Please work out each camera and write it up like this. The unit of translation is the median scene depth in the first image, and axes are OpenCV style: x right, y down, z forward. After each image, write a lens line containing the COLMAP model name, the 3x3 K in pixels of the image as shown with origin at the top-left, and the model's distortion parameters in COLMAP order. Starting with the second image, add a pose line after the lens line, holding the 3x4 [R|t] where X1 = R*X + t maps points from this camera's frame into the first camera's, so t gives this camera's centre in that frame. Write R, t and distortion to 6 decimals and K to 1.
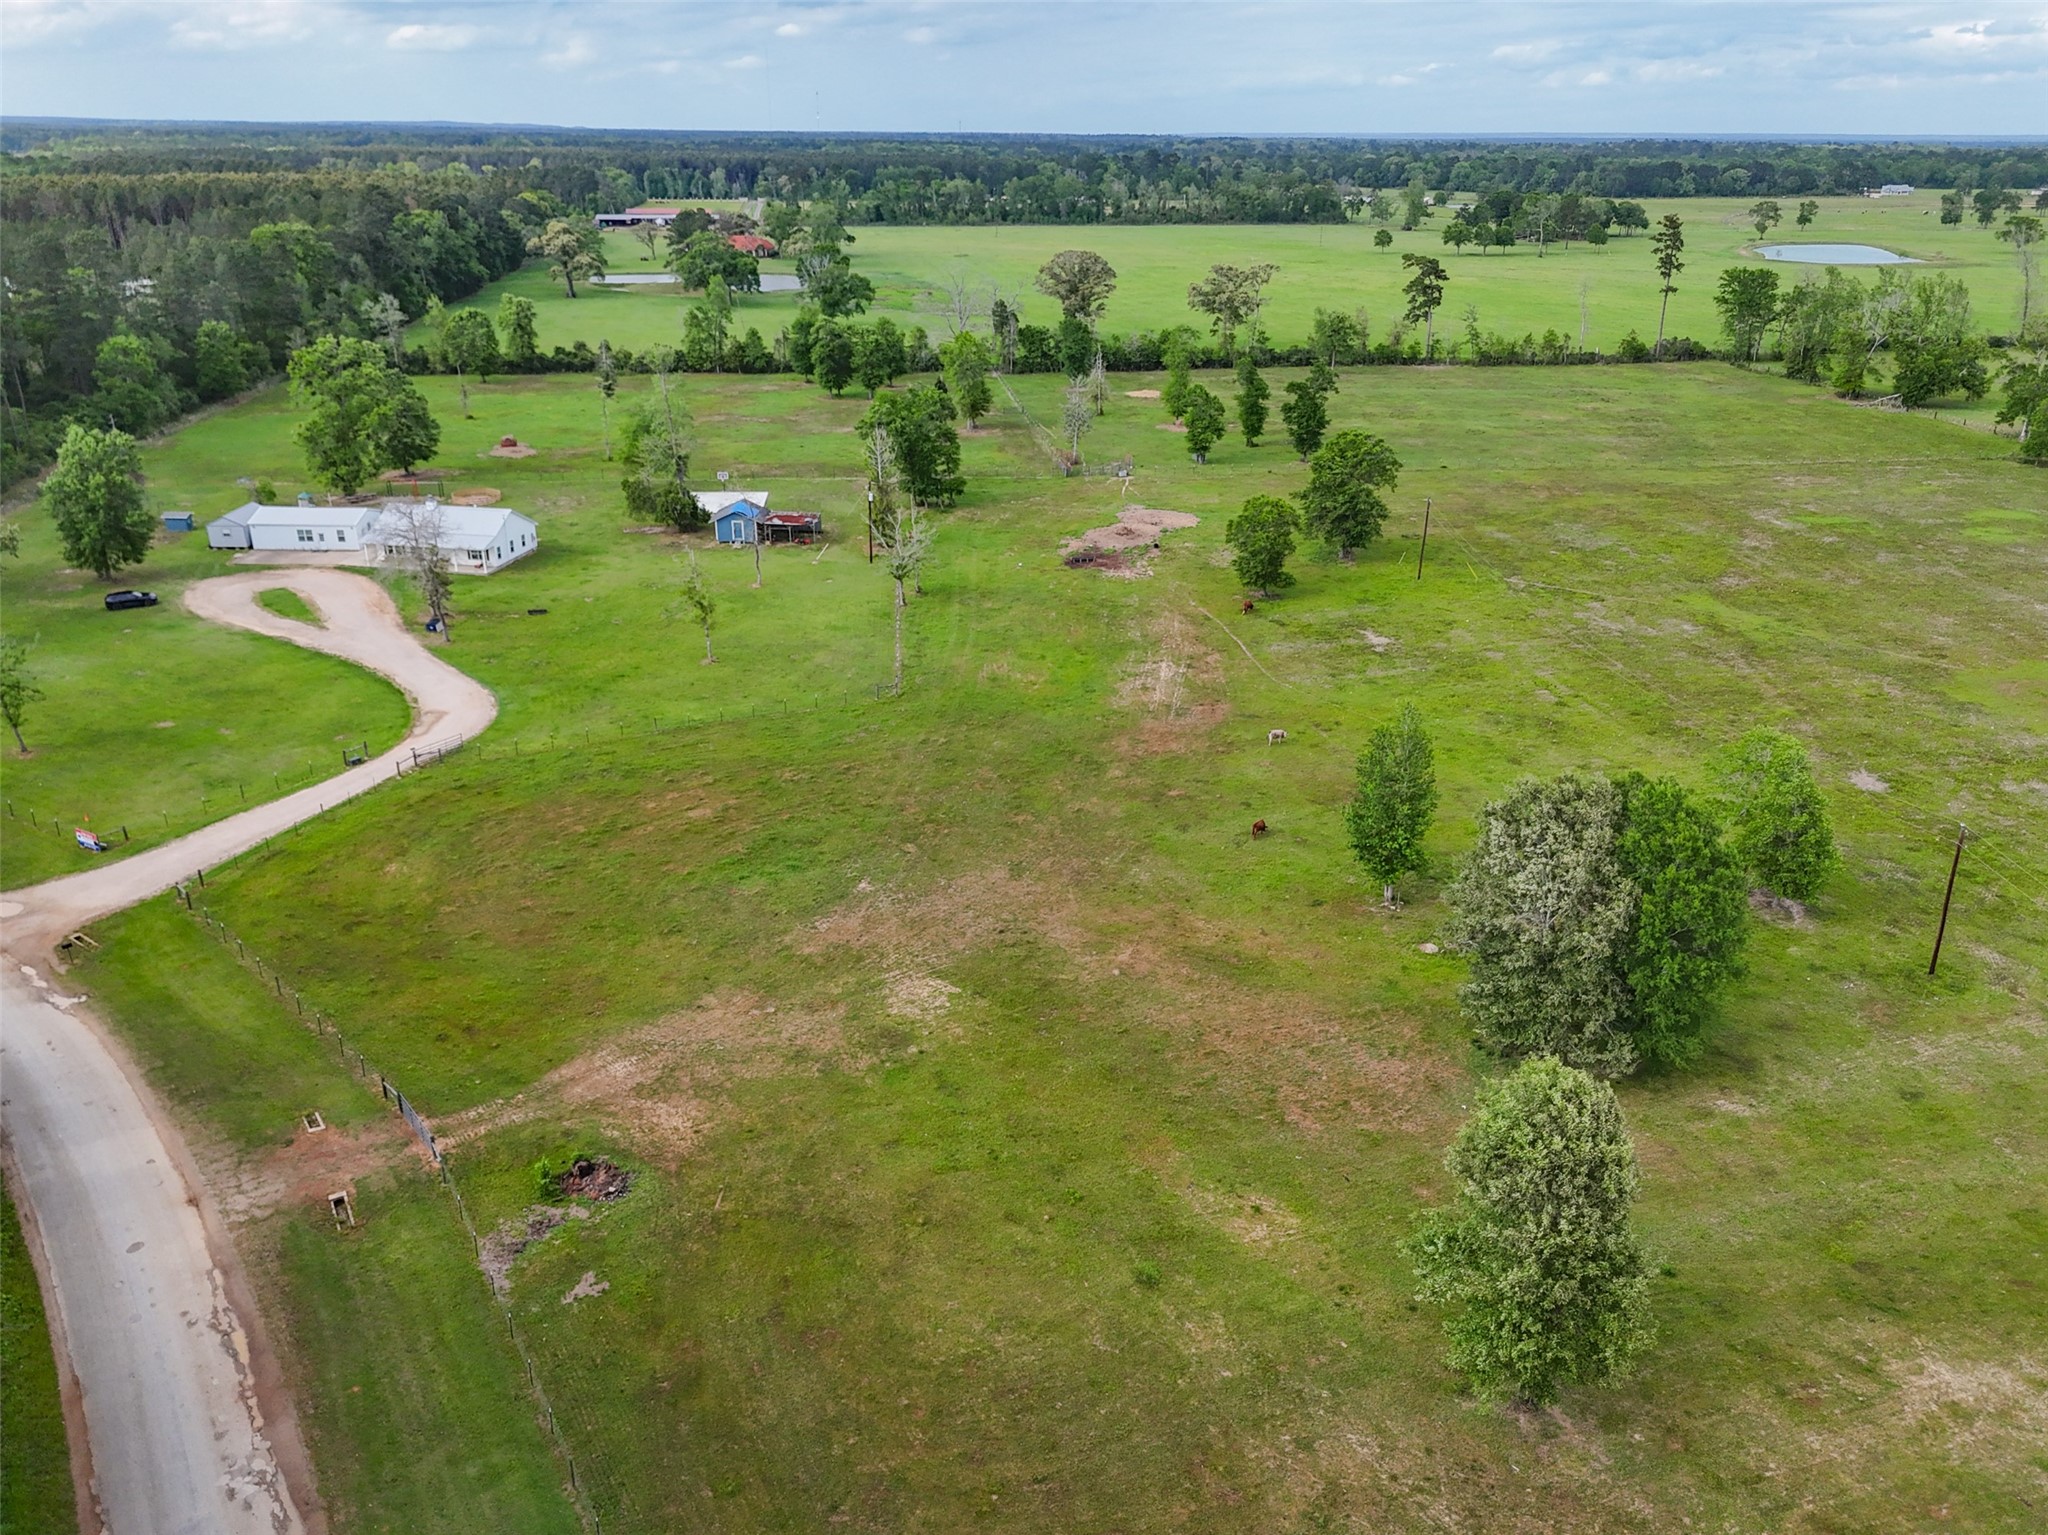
lens RADIAL K [[1526.8, 0, 1024.0], [0, 1526.8, 767.5], [0, 0, 1]] dist [0.064702, -0.062189]
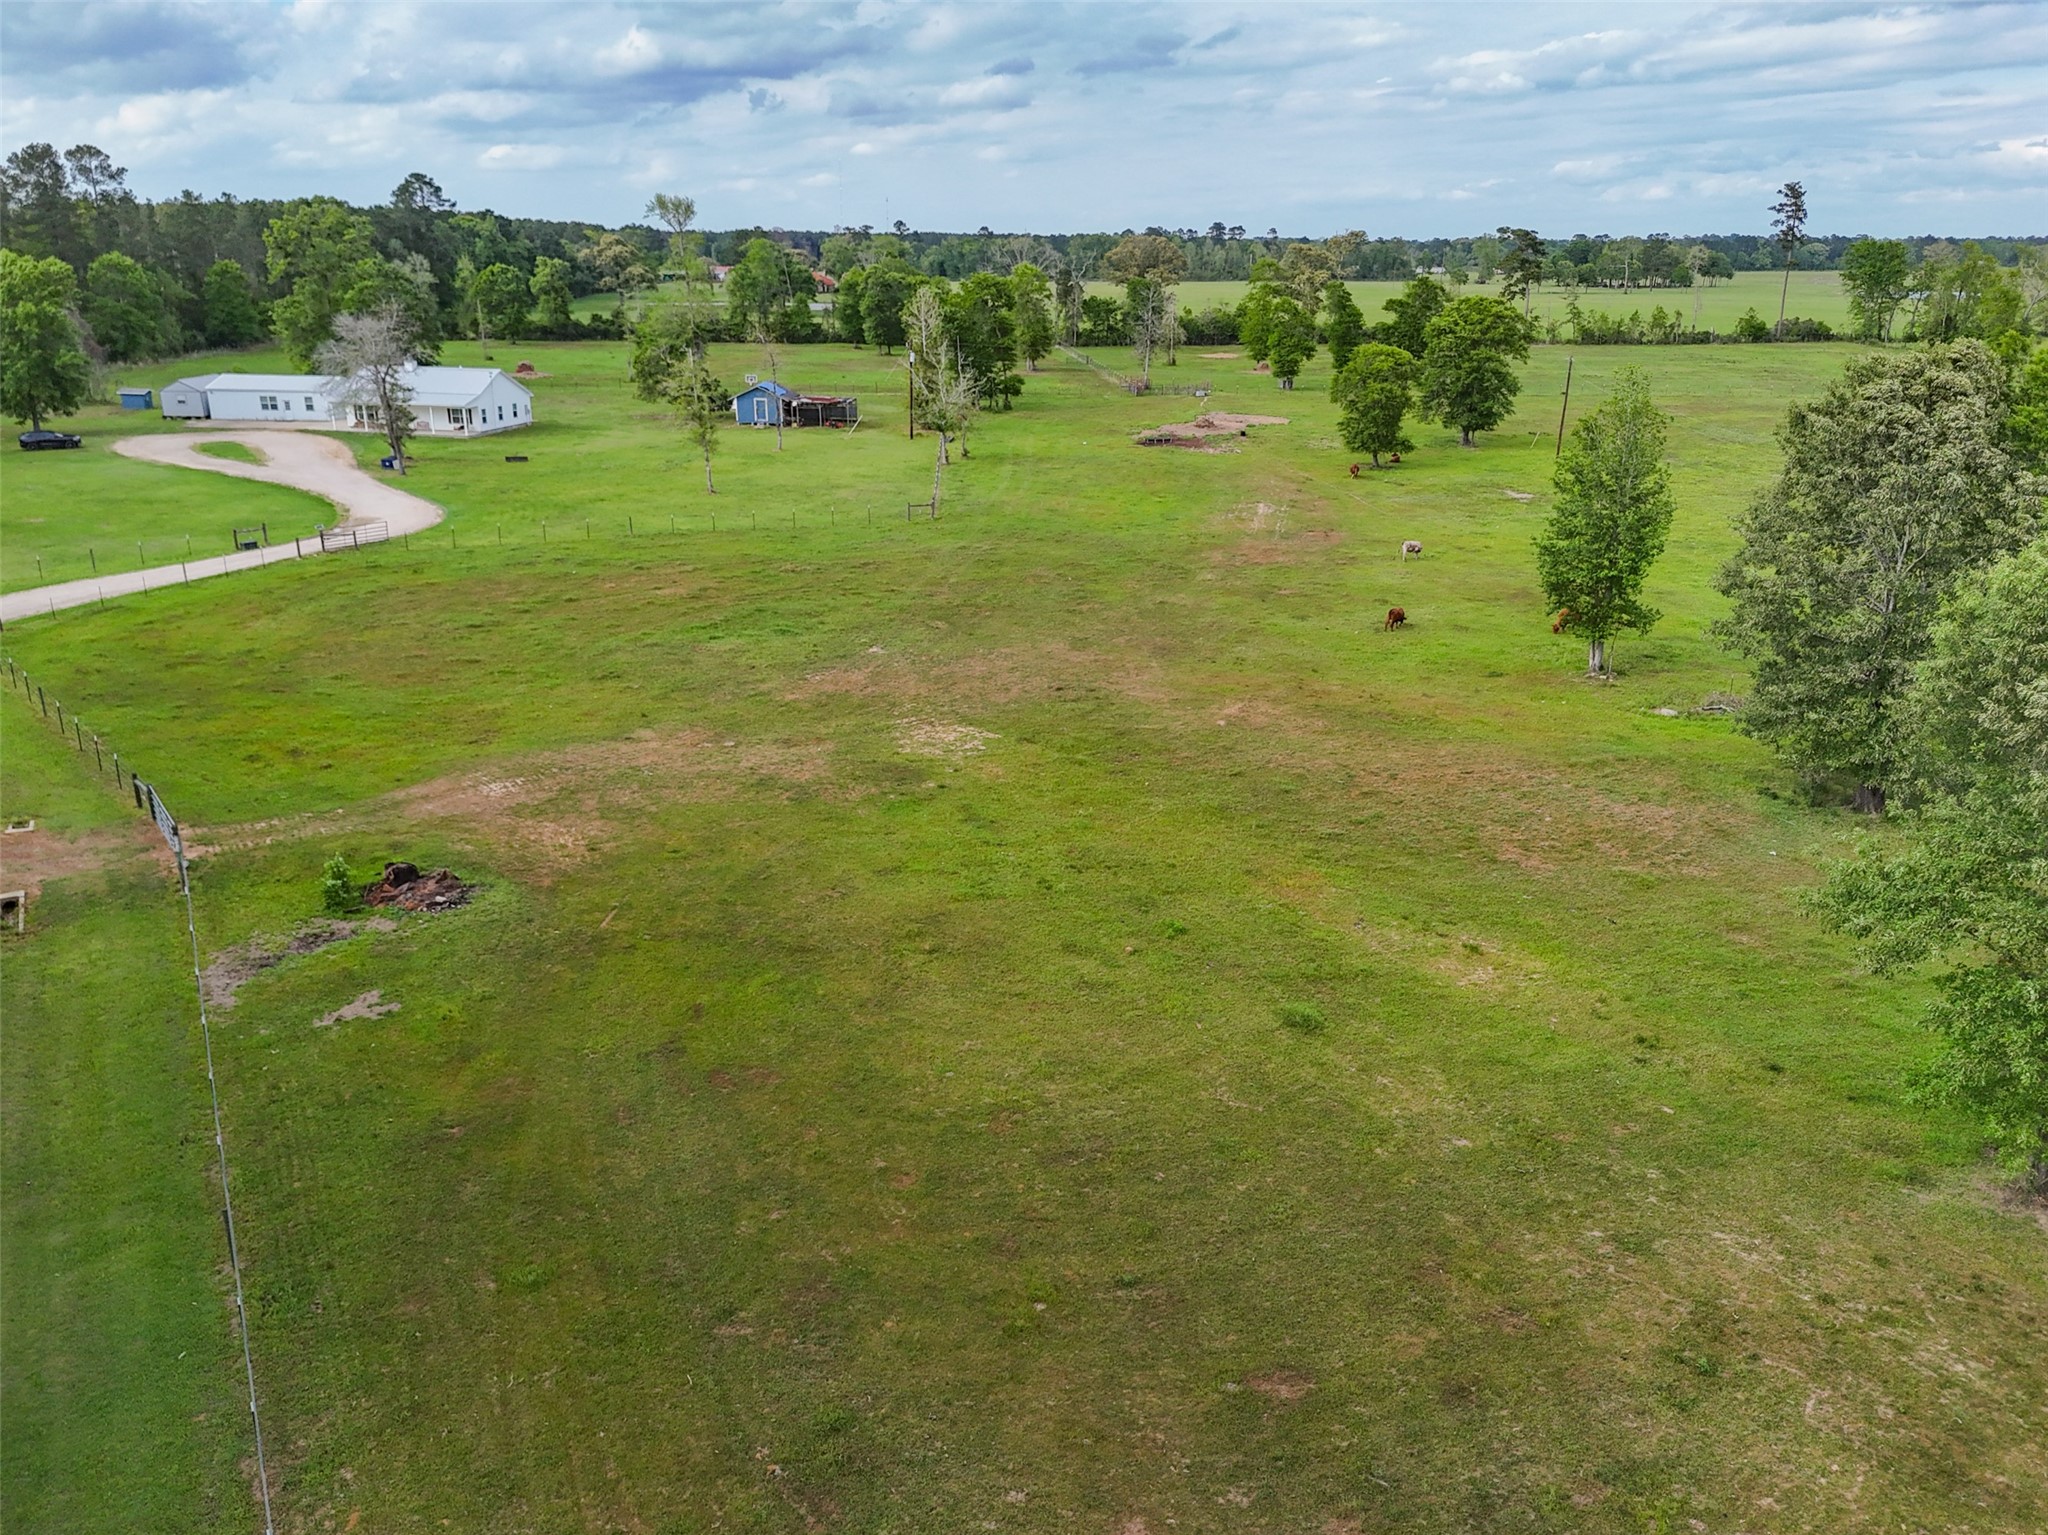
lens RADIAL K [[1526.8, 0, 1024.0], [0, 1526.8, 767.5], [0, 0, 1]] dist [0.064702, -0.062189]
pose [[0.999232, 0.013375, -0.036825, -0.003582], [-0.015676, 0.997895, -0.062927, 0.147365], [0.035906, 0.063456, 0.997338, 0.216361]]
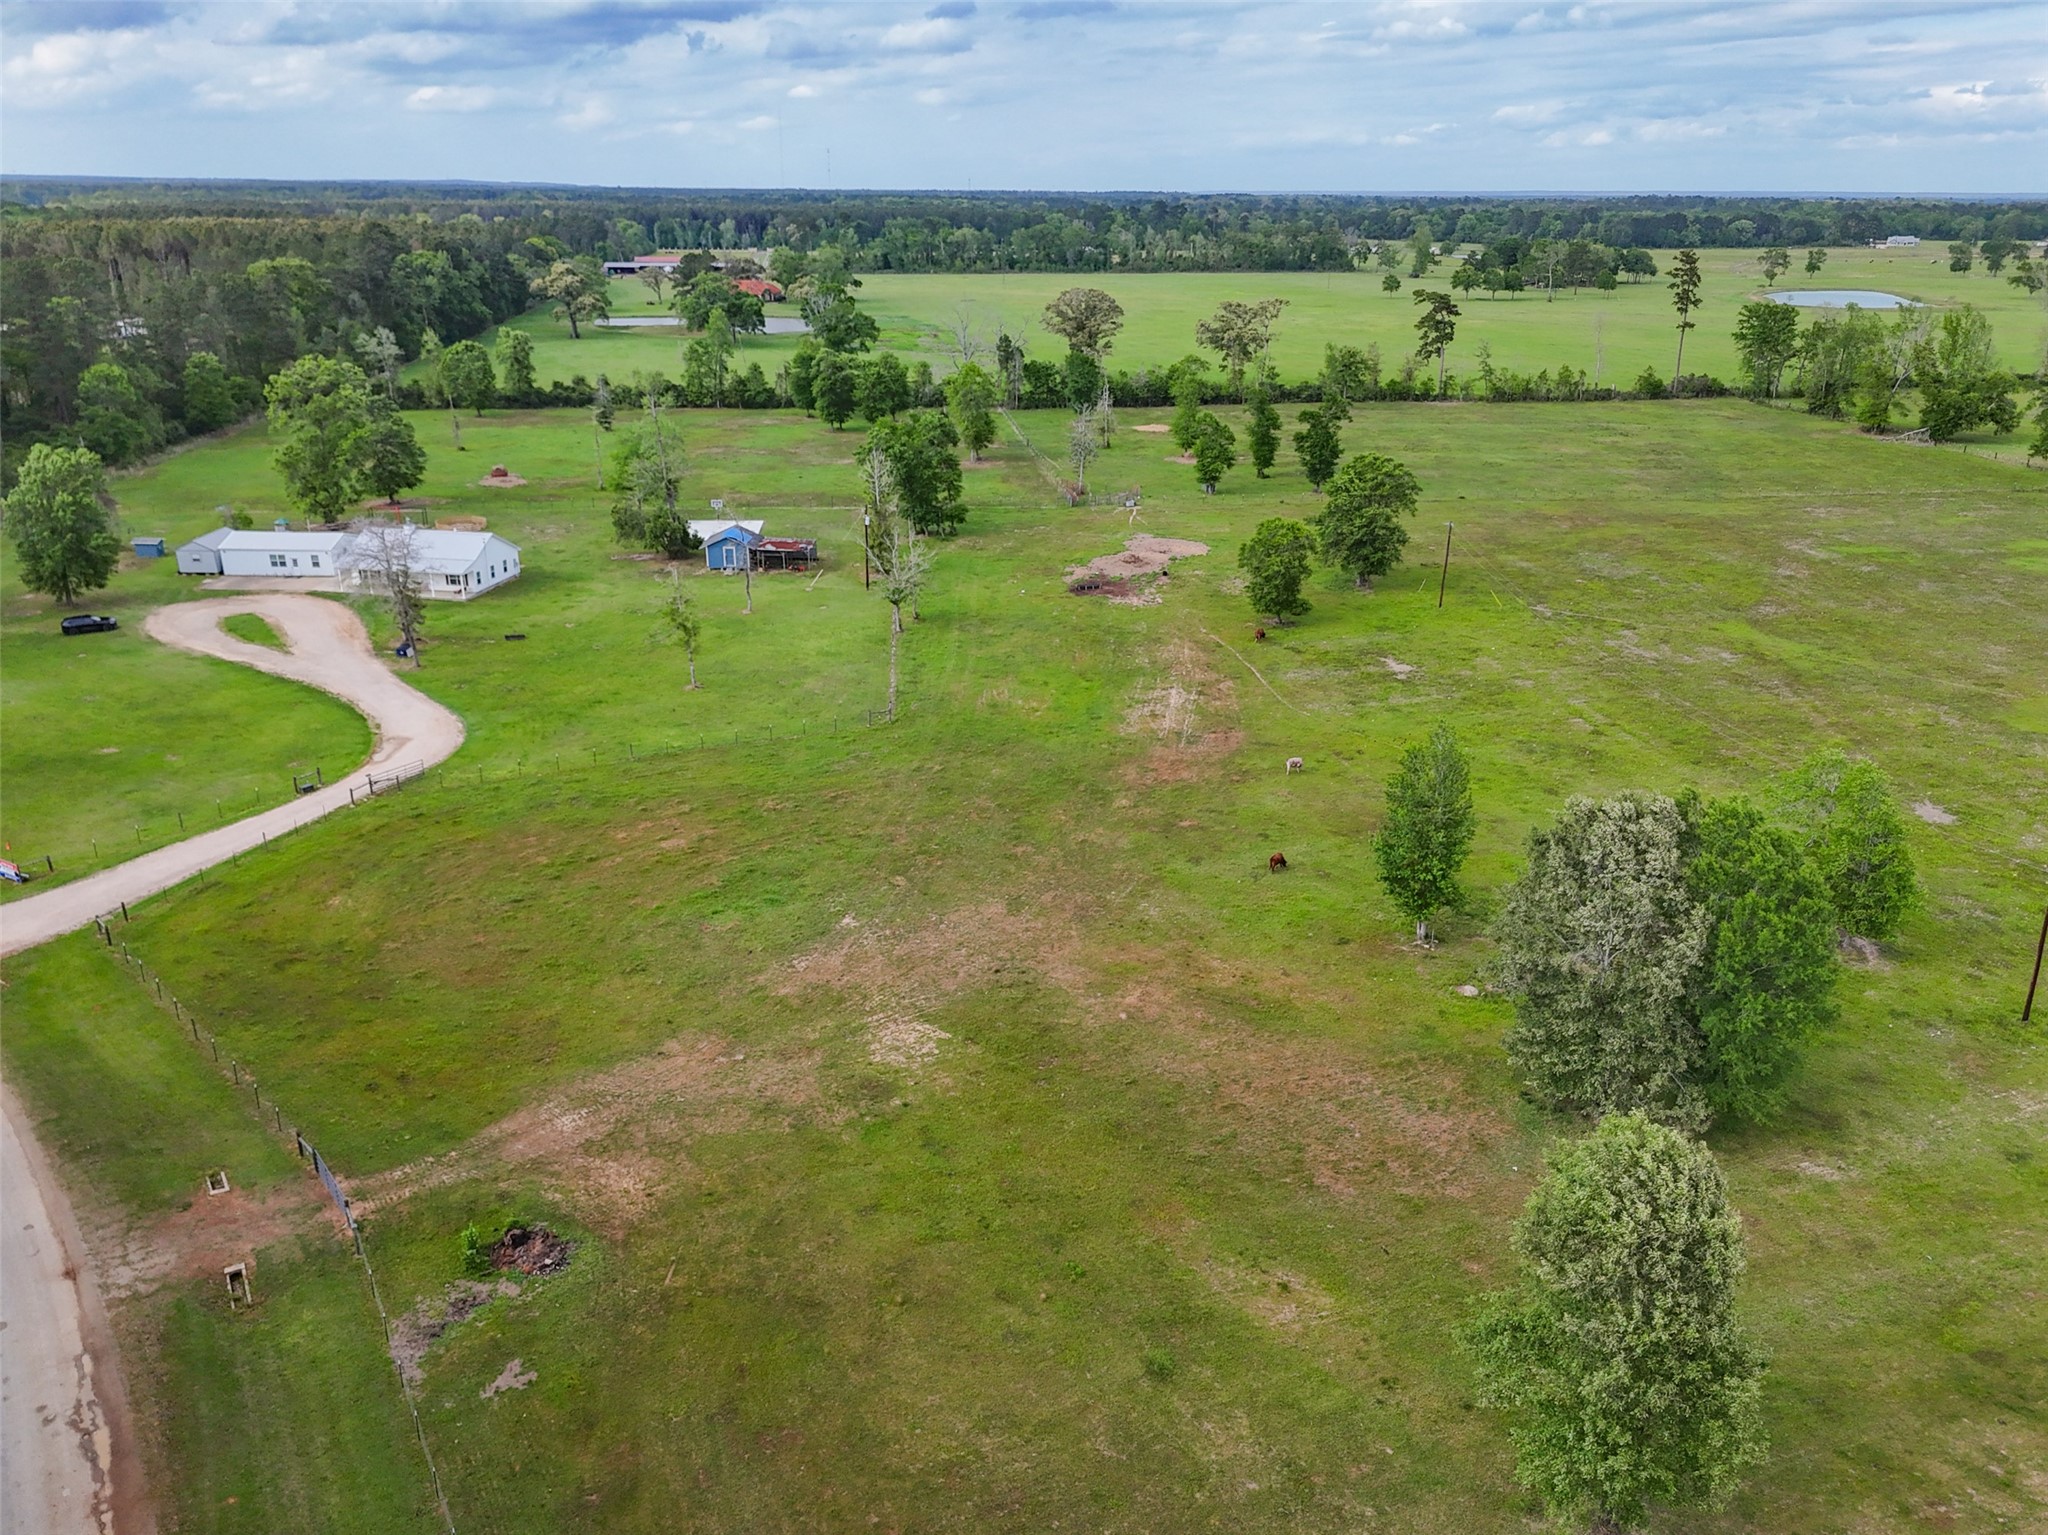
lens RADIAL K [[1526.8, 0, 1024.0], [0, 1526.8, 767.5], [0, 0, 1]] dist [0.064702, -0.062189]
pose [[0.999987, 0.001606, -0.004911, 0.004228], [-0.001765, 0.999471, -0.032487, 0.012006], [0.004857, 0.032495, 0.999460, 0.065868]]
